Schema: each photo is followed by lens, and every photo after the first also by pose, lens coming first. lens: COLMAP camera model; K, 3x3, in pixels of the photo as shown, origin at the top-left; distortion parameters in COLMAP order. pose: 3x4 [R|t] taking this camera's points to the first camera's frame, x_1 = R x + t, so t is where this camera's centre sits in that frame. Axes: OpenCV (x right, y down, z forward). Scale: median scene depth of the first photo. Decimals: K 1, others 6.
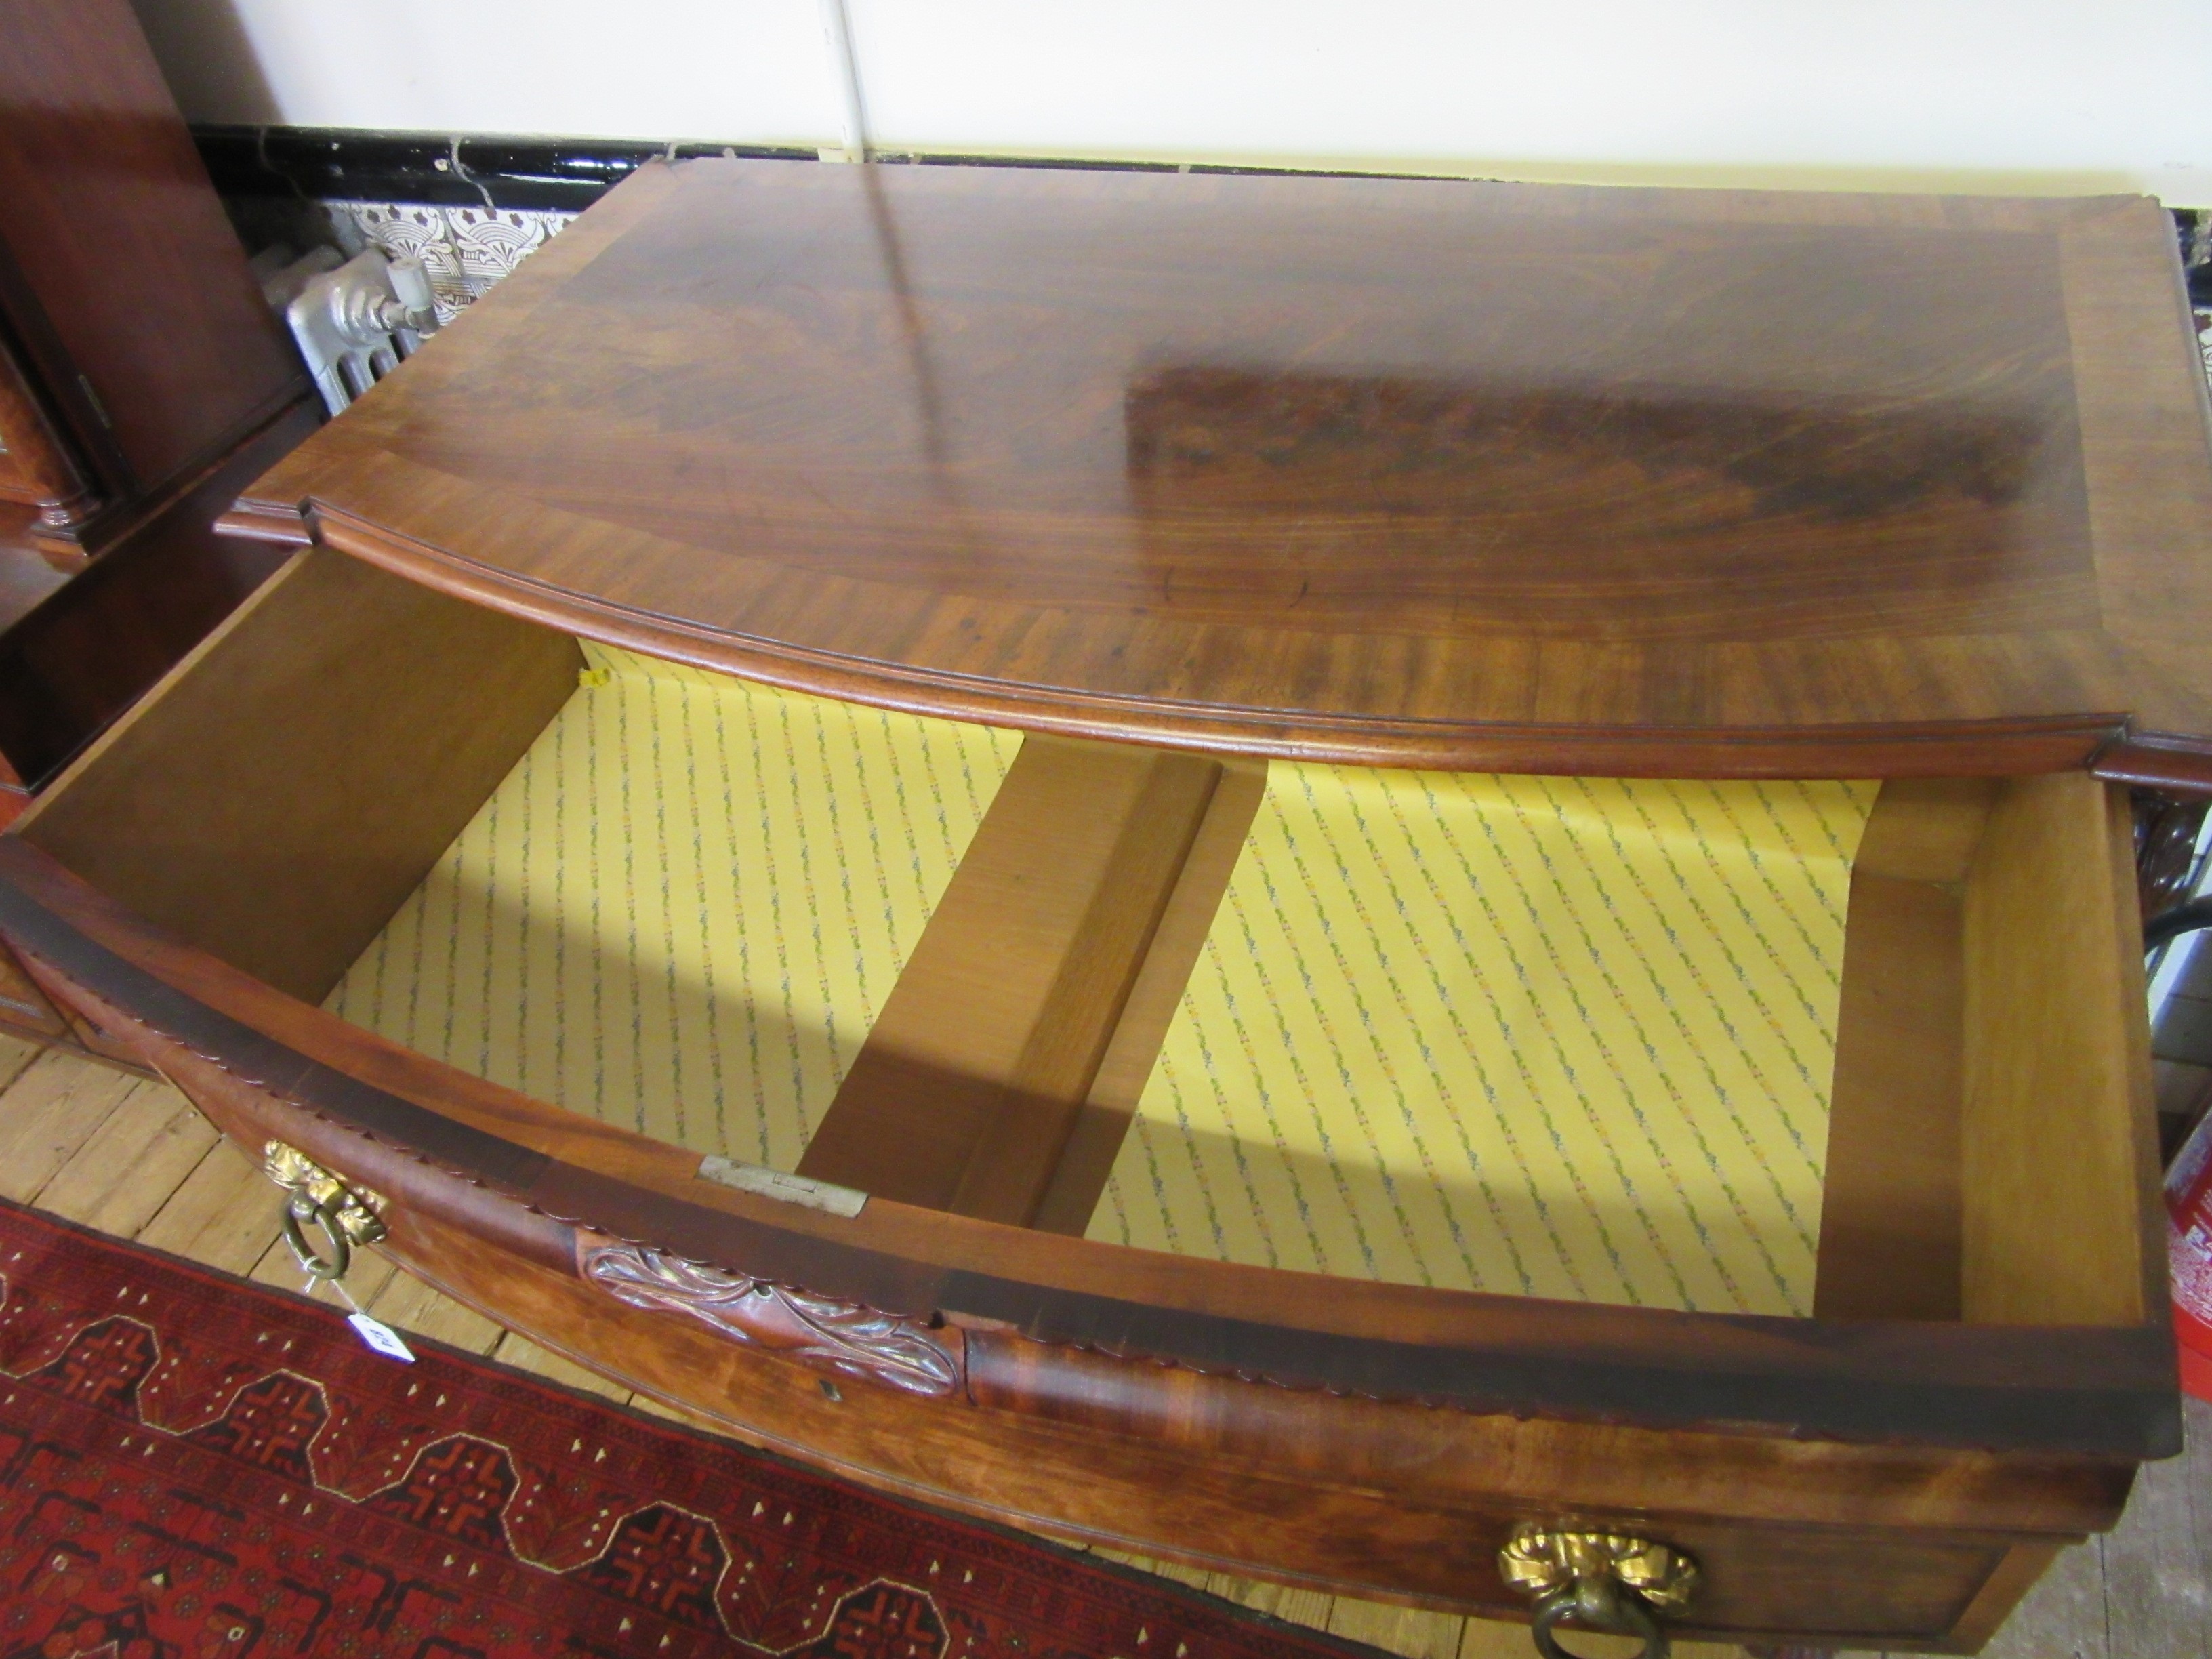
lens RADIAL K [[1645.9, 0, 1108.8], [0, 1645.9, 839.4], [0, 0, 1]] dist [-0.016851, 0.010054]
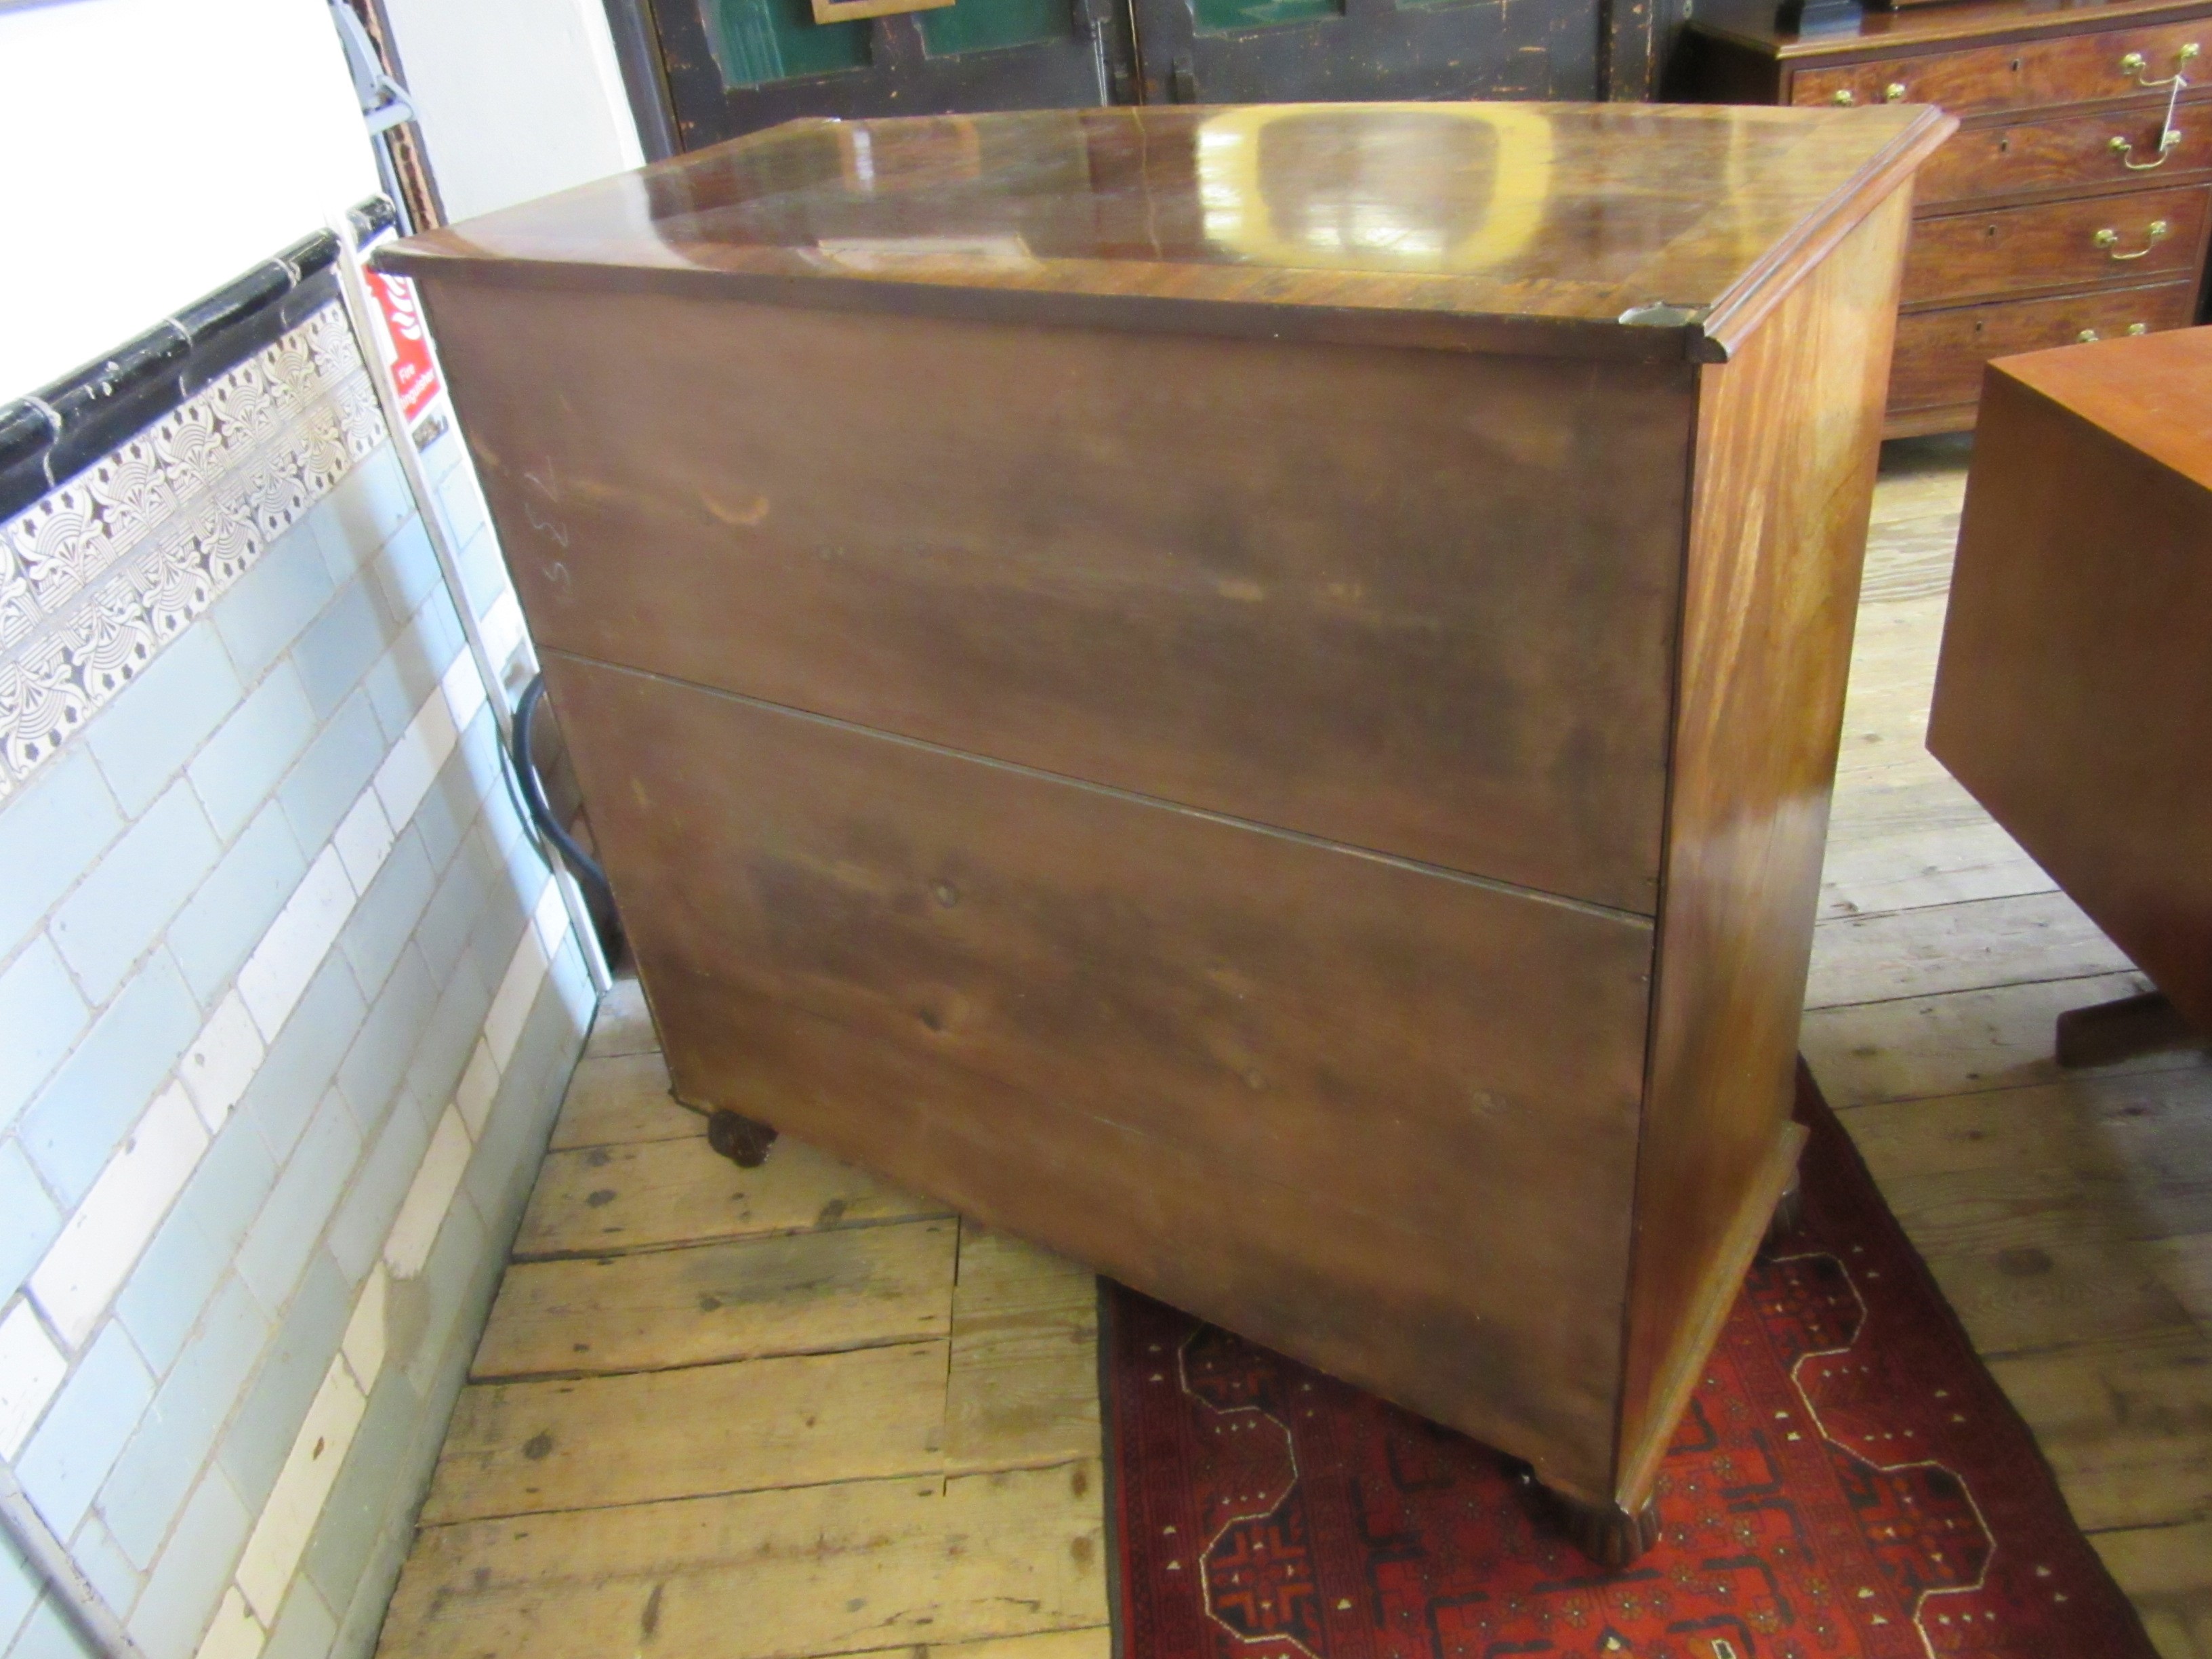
lens RADIAL K [[1656.9, 0, 1106.0], [0, 1656.9, 829.5], [0, 0, 1]] dist [-0.014645, 0.007334]
pose [[-0.362473, -0.356622, 0.861066, -0.718834], [0.751948, 0.433936, 0.496259, -0.216593], [-0.550625, 0.827357, 0.110871, 0.558448]]
